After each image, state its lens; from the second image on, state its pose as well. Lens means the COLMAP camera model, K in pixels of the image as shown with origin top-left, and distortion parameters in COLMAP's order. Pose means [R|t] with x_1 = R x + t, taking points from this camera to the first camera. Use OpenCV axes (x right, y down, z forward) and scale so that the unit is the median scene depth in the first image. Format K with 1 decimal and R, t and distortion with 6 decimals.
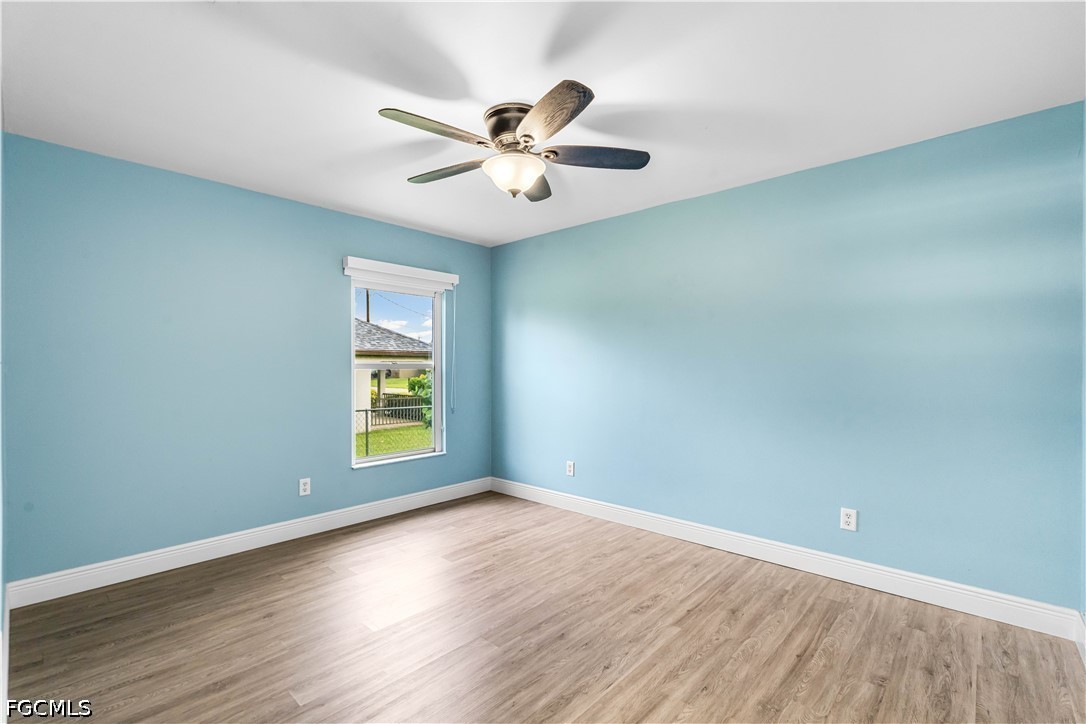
lens RADIAL K [[498.7, 0, 542.1], [0, 498.7, 347.1], [0, 0, 1]] dist [0.003268, 0.000061]
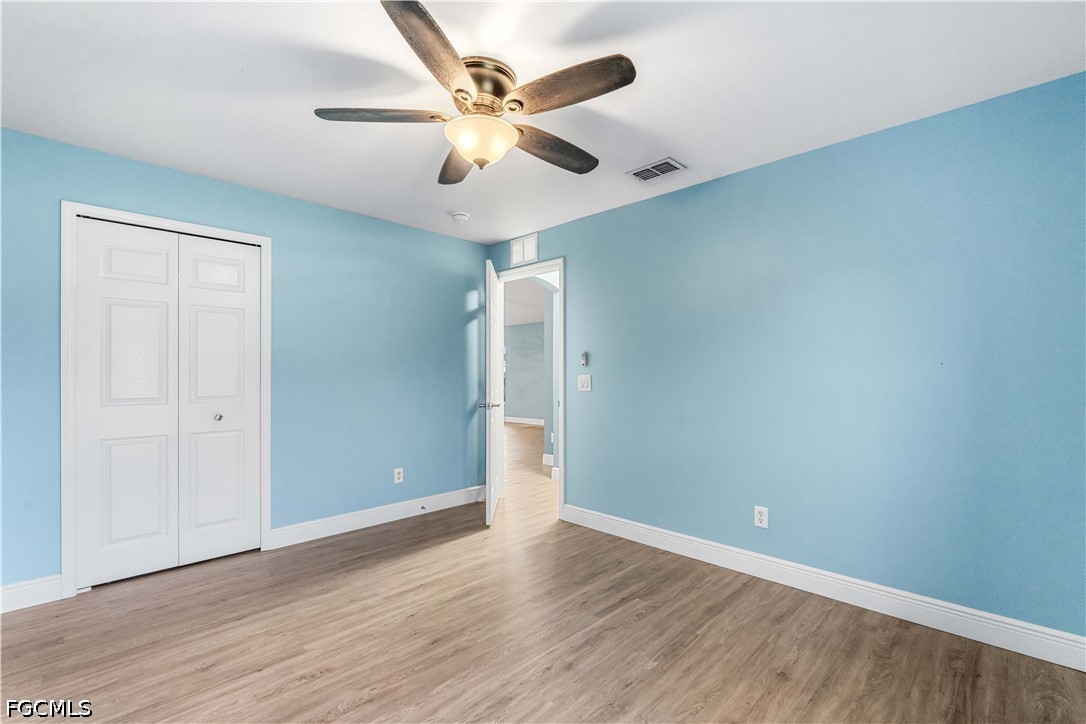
lens RADIAL K [[480.9, 0, 543.2], [0, 480.9, 373.4], [0, 0, 1]] dist [-0.001232, -0.000134]
pose [[-0.999352, -0.002149, 0.035920, -0.202369], [-0.003565, 0.999217, -0.039413, 0.089791], [-0.035807, -0.039516, -0.998577, 1.930952]]
